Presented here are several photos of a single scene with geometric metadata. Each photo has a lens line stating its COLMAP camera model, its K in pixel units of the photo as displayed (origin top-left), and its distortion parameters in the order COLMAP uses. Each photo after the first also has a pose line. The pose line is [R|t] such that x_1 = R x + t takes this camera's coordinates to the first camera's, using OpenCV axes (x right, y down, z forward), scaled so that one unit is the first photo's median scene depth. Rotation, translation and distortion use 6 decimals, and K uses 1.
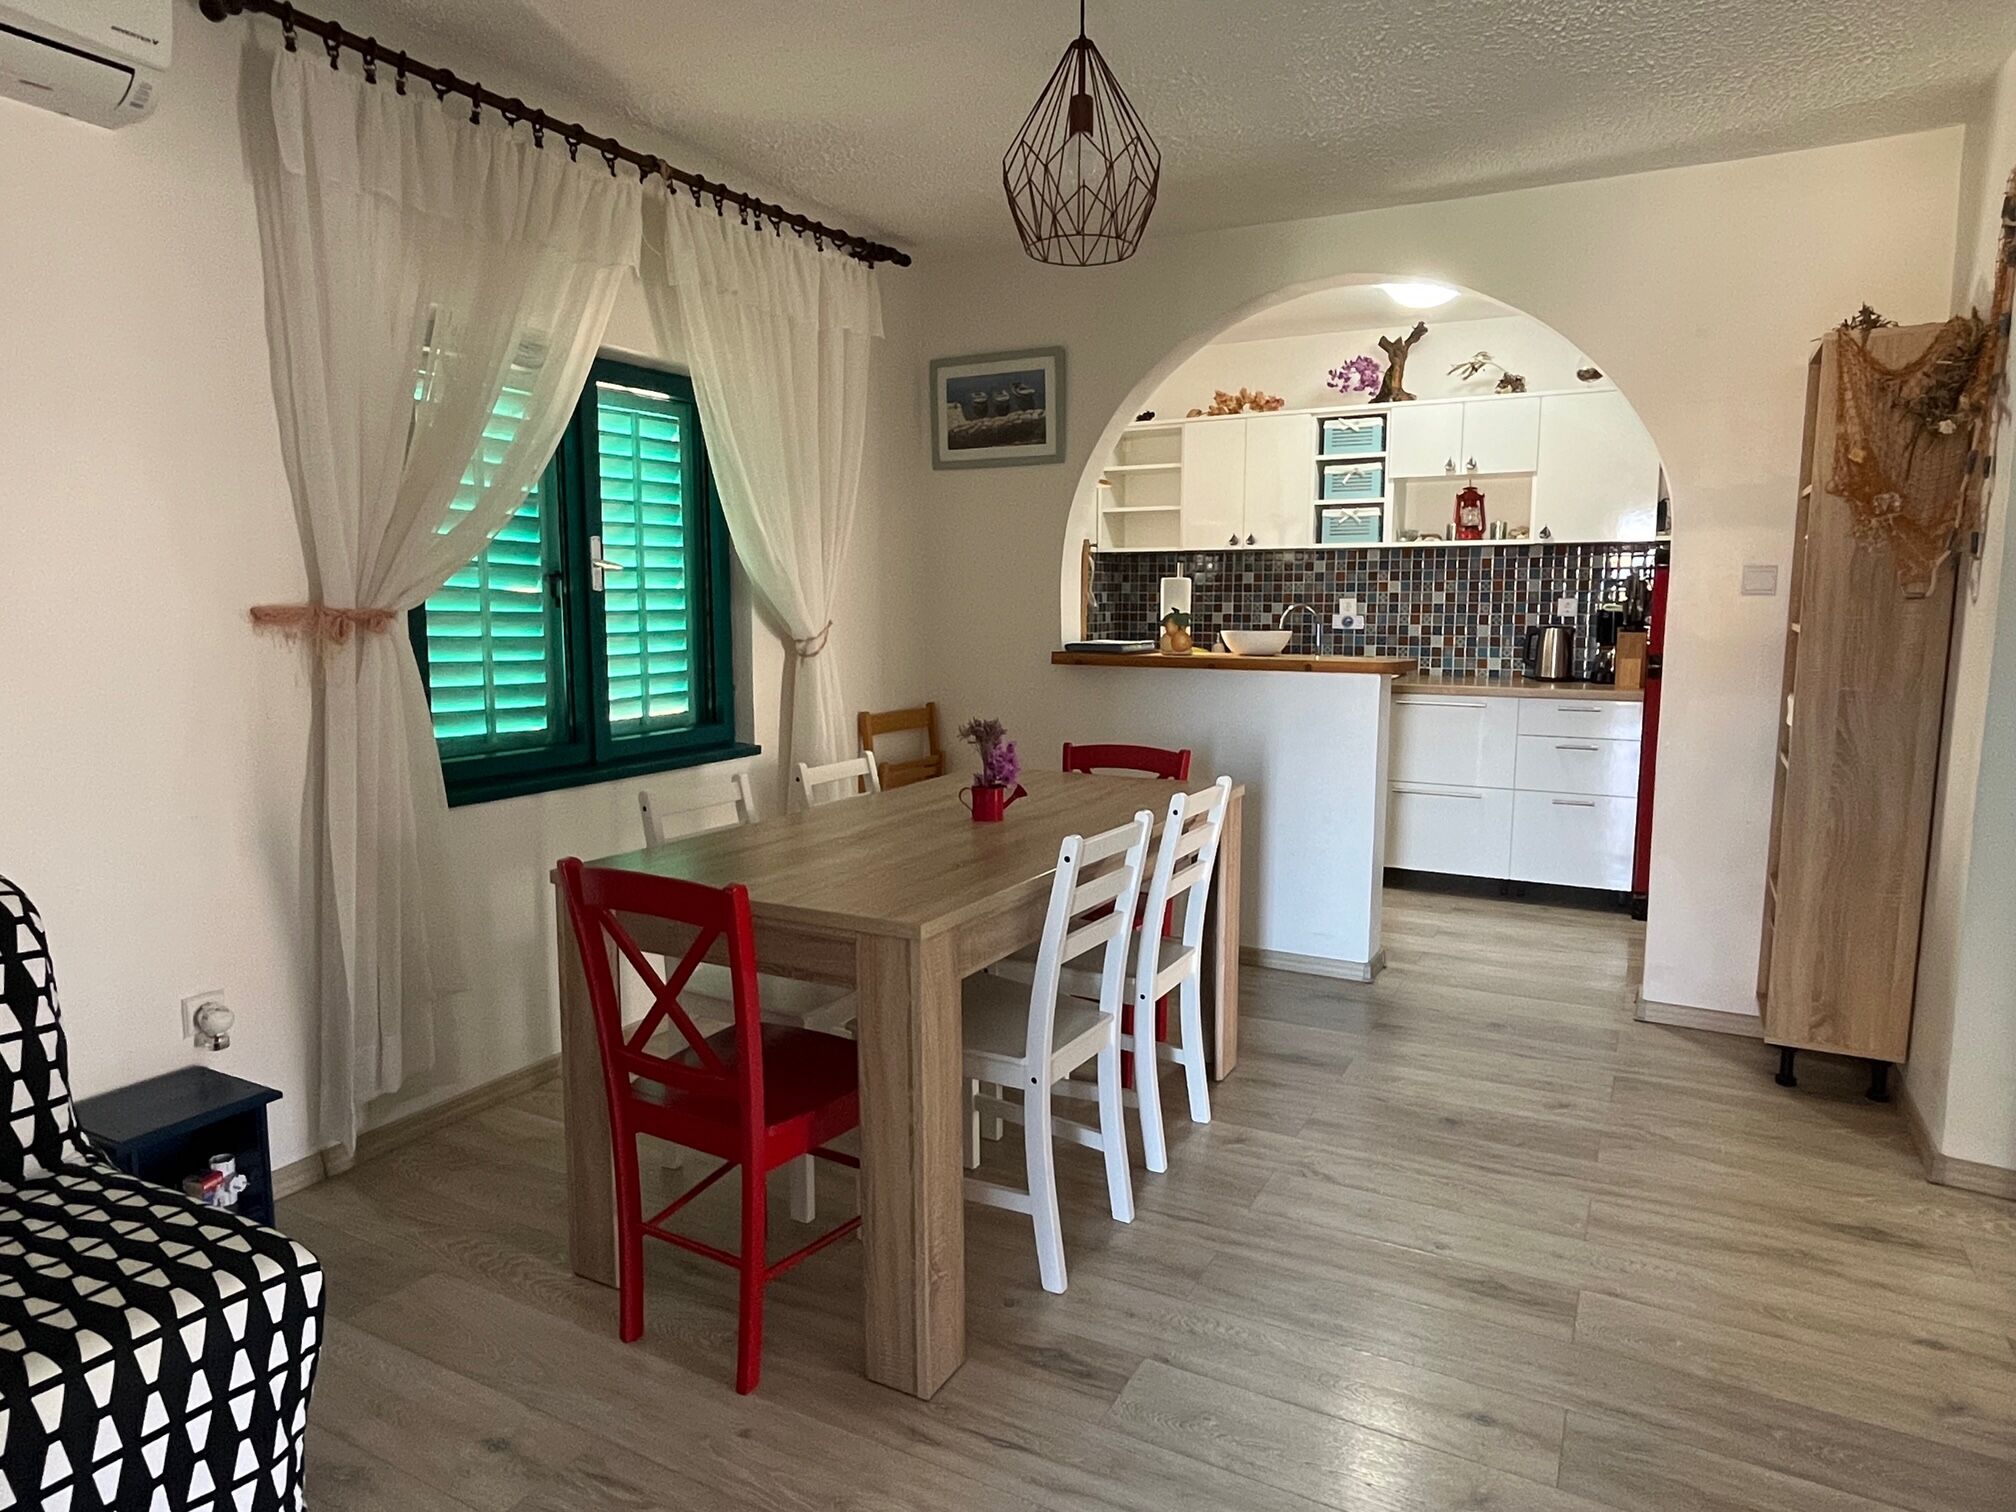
lens RADIAL K [[1225.3, 0, 995.1], [0, 1225.3, 755.1], [0, 0, 1]] dist [-0.006749, -0.002062]
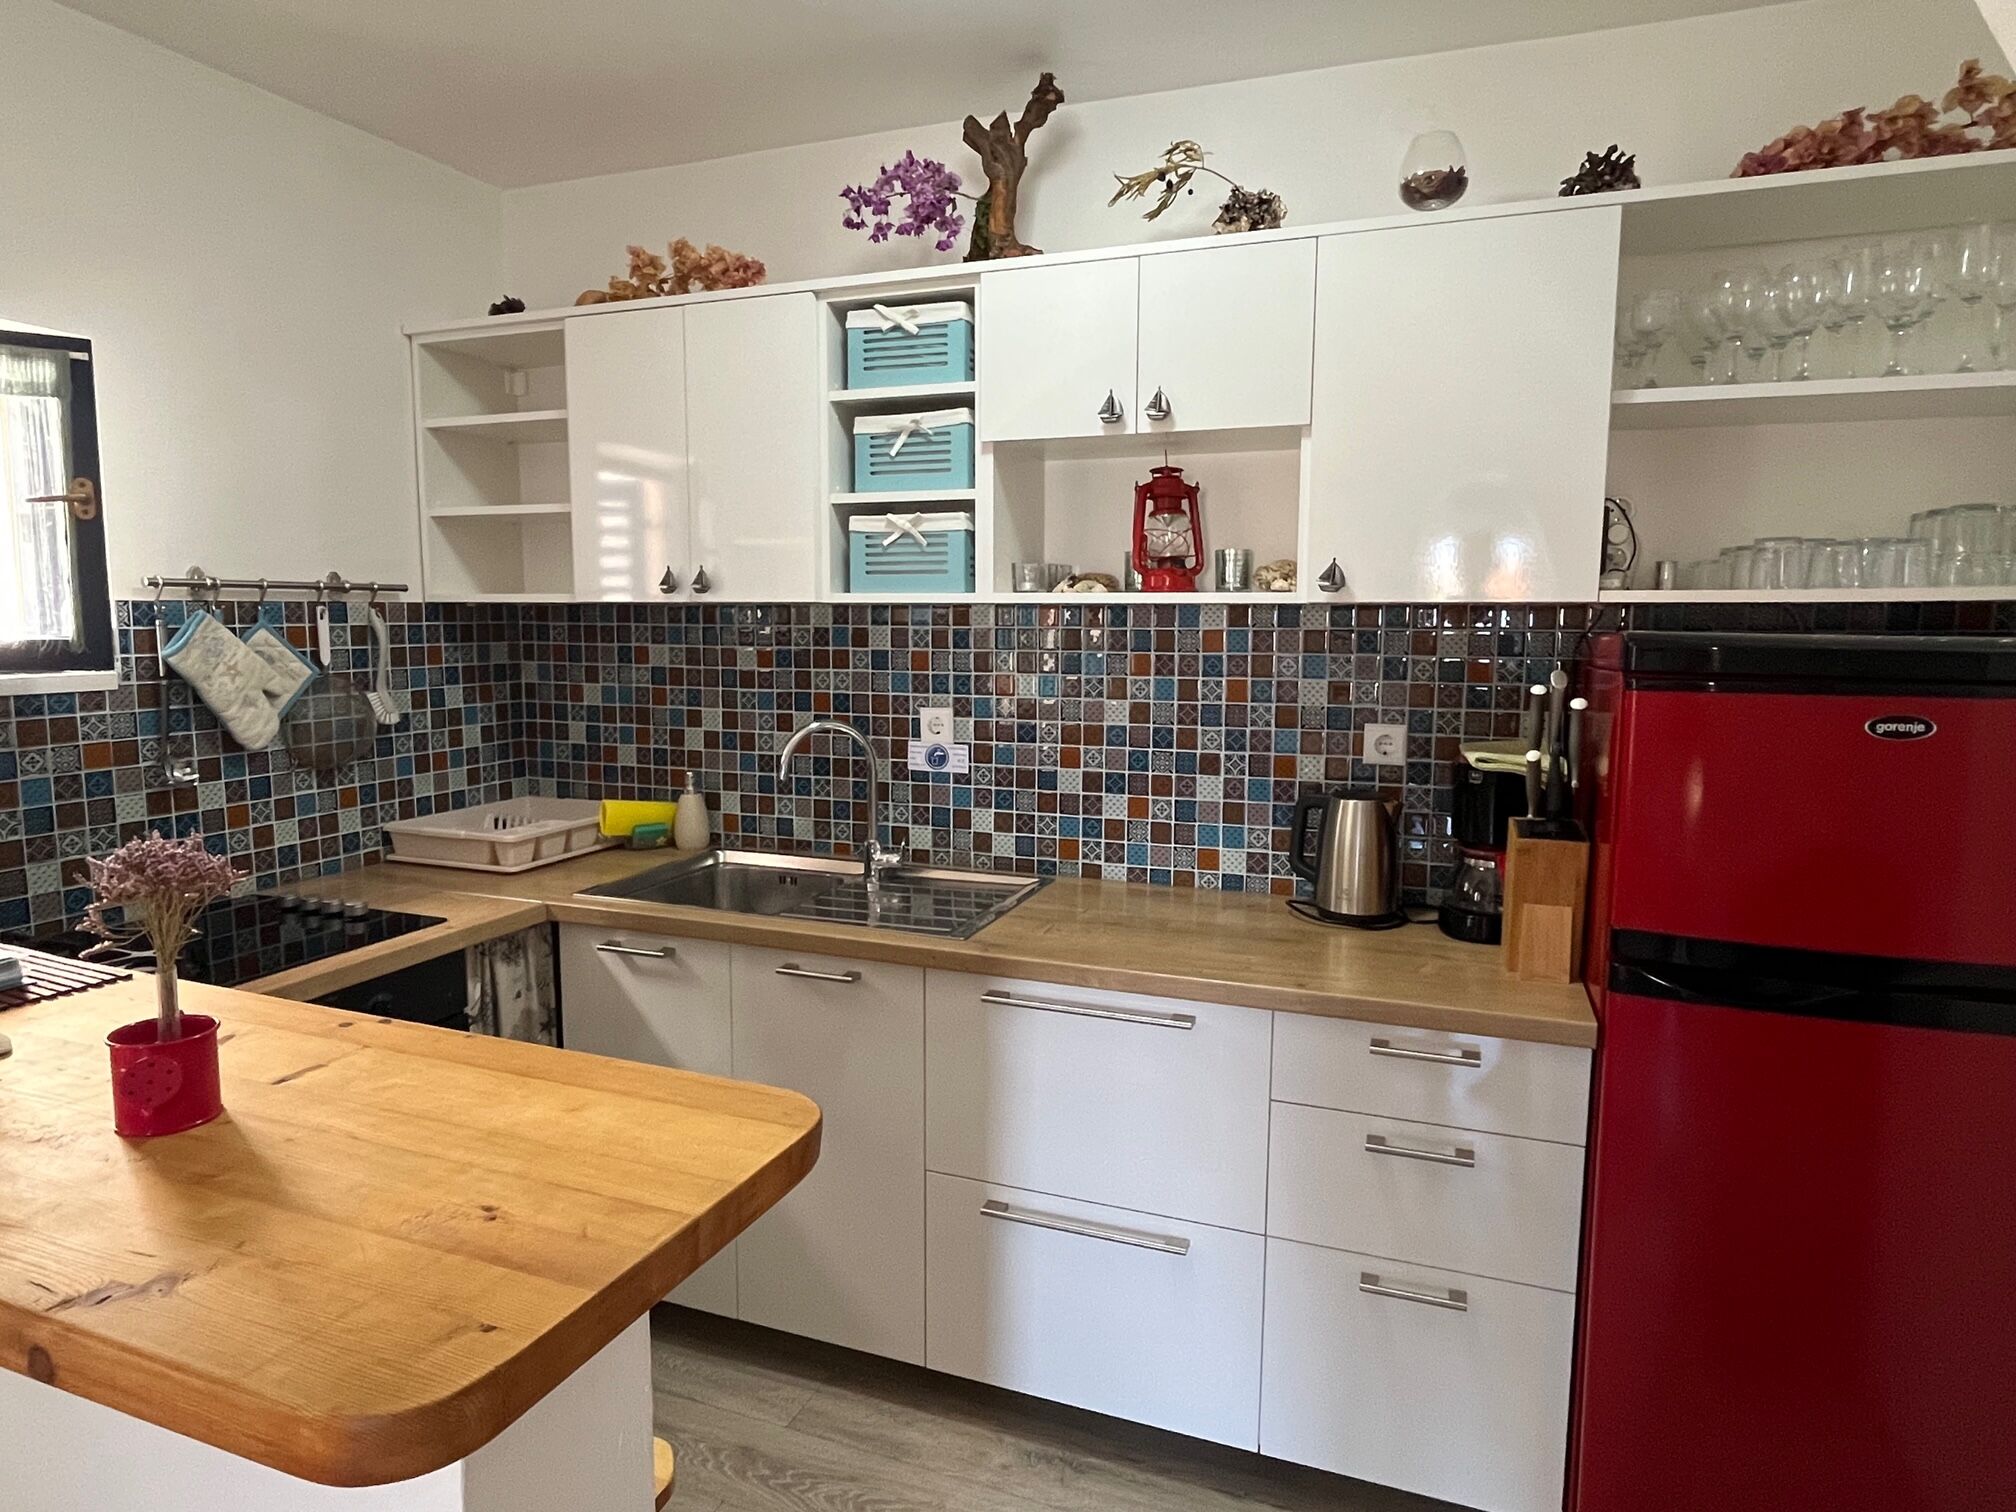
lens RADIAL K [[1225.3, 0, 995.1], [0, 1225.3, 755.1], [0, 0, 1]] dist [-0.006749, -0.002062]
pose [[0.990225, -0.008309, 0.139232, 0.256249], [0.010384, 0.999846, -0.014180, -0.107700], [-0.139092, 0.015487, 0.990158, 0.558839]]
